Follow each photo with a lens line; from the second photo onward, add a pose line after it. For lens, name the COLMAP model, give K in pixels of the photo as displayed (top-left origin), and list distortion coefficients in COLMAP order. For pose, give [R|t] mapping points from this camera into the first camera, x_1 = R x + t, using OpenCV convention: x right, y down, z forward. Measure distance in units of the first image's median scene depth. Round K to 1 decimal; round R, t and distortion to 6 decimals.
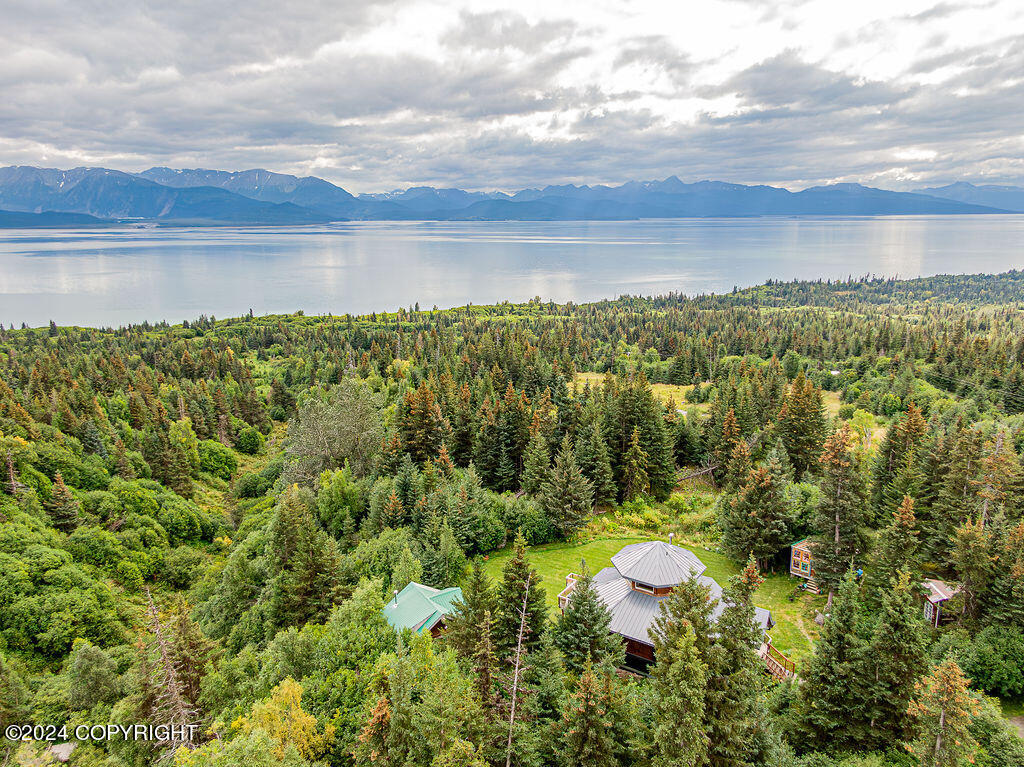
lens RADIAL K [[836.0, 0, 512.0], [0, 836.0, 383.5], [0, 0, 1]] dist [0.094898, -0.049582]
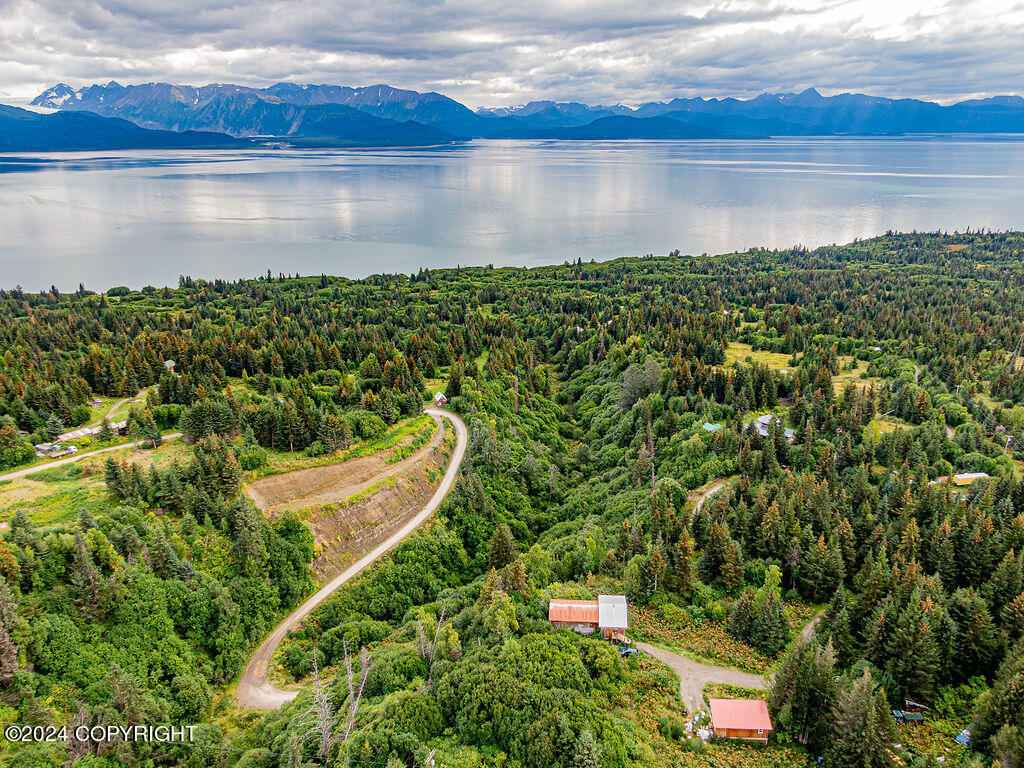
lens RADIAL K [[836.0, 0, 512.0], [0, 836.0, 384.0], [0, 0, 1]] dist [0.094898, -0.049582]
pose [[0.990664, 0.035326, -0.131673, -0.080393], [-0.022752, 0.995140, 0.095802, -0.049809], [0.134417, -0.091912, 0.986653, -0.484636]]
